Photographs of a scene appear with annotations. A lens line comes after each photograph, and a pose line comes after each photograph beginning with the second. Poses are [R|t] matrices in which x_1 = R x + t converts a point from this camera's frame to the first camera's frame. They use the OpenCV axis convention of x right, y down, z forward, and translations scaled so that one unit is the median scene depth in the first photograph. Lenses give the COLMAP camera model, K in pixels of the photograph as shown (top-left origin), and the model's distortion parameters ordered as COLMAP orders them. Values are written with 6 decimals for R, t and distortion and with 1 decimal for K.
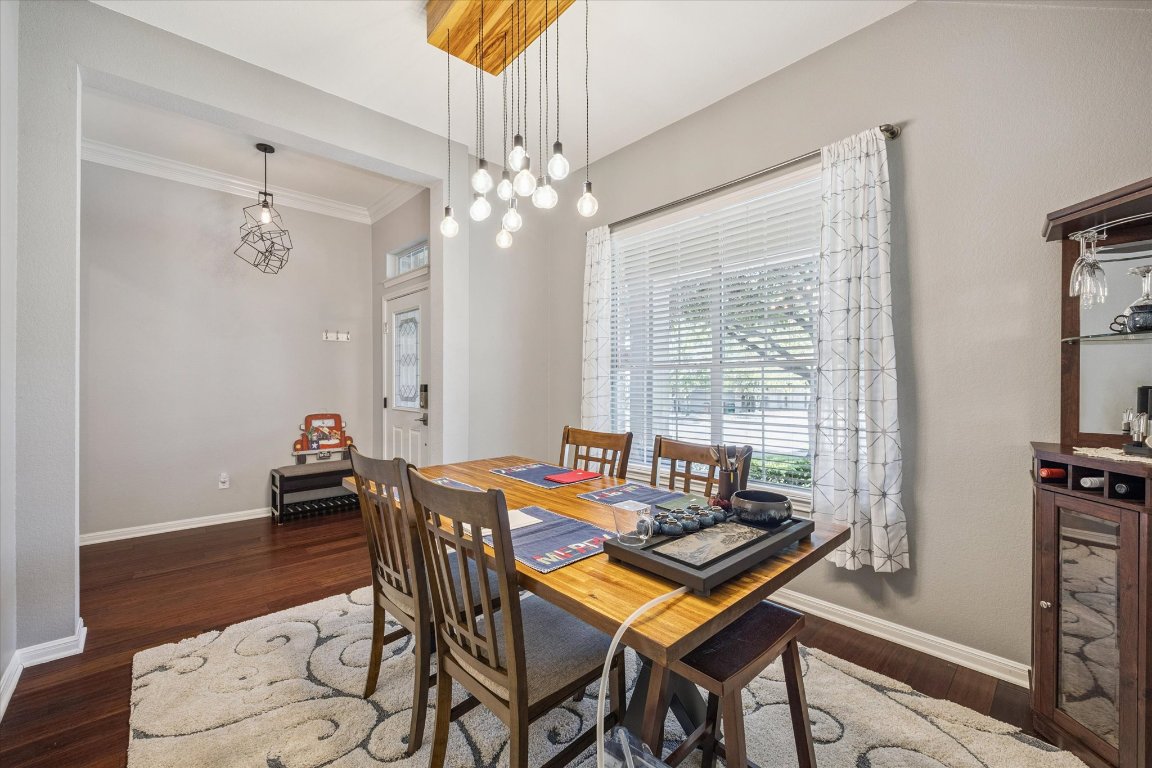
lens RADIAL K [[448.7, 0, 575.3], [0, 448.7, 373.4], [0, 0, 1]] dist [0.002097, 0.000295]
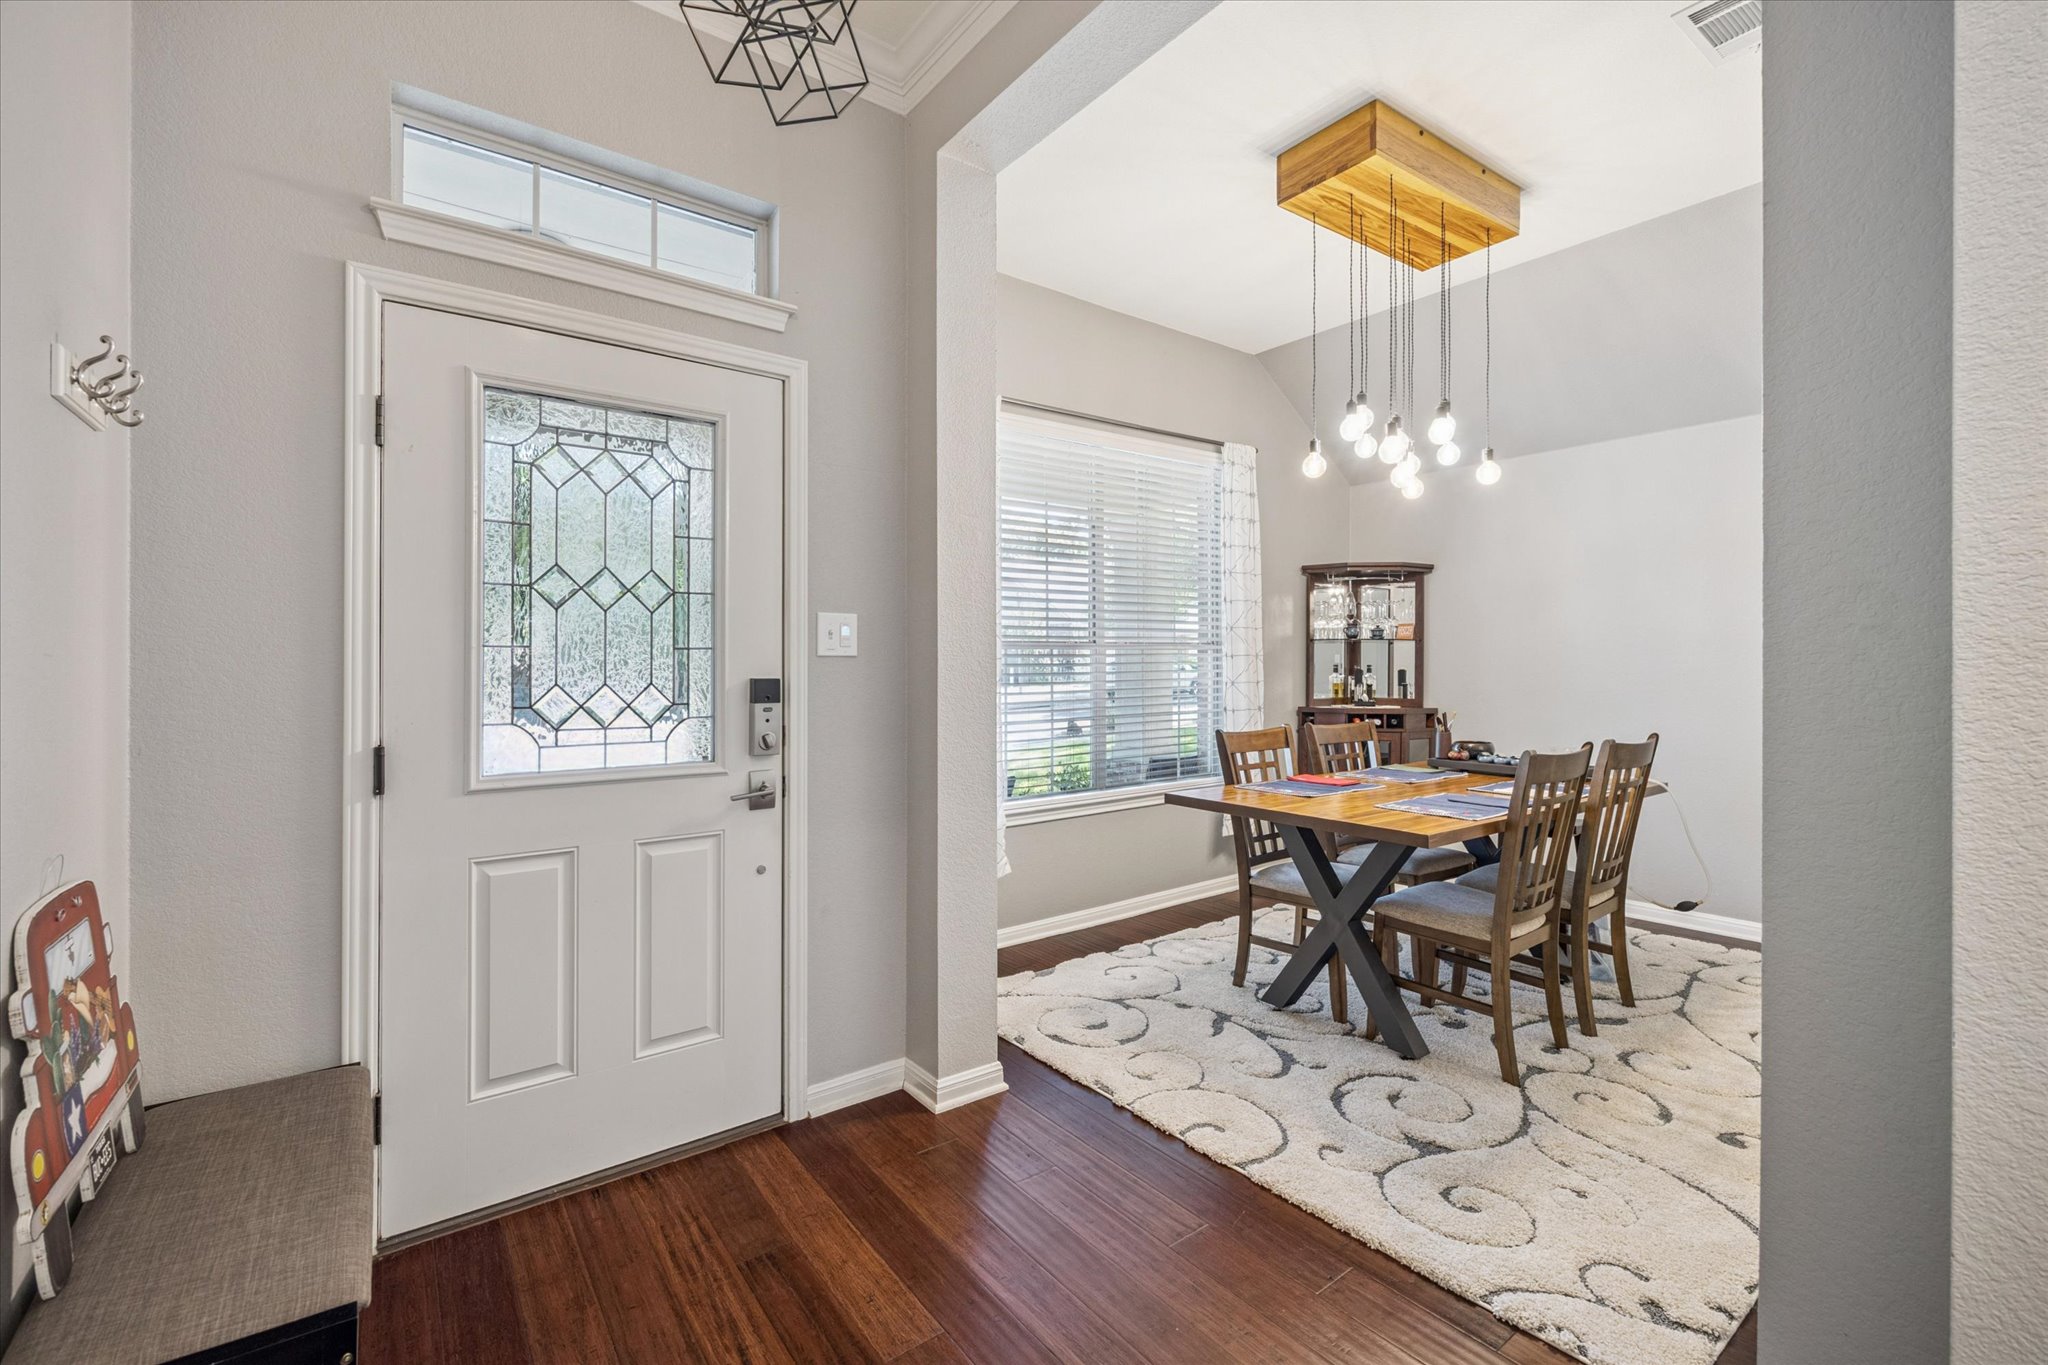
lens RADIAL K [[861.6, 0, 1022.2], [0, 861.6, 672.5], [0, 0, 1]] dist [-0.013557, 0.000084]
pose [[0.085986, -0.000459, 0.996296, -1.537663], [-0.015578, 0.999877, 0.001805, 0.033841], [-0.996175, -0.015676, 0.085968, 1.331034]]
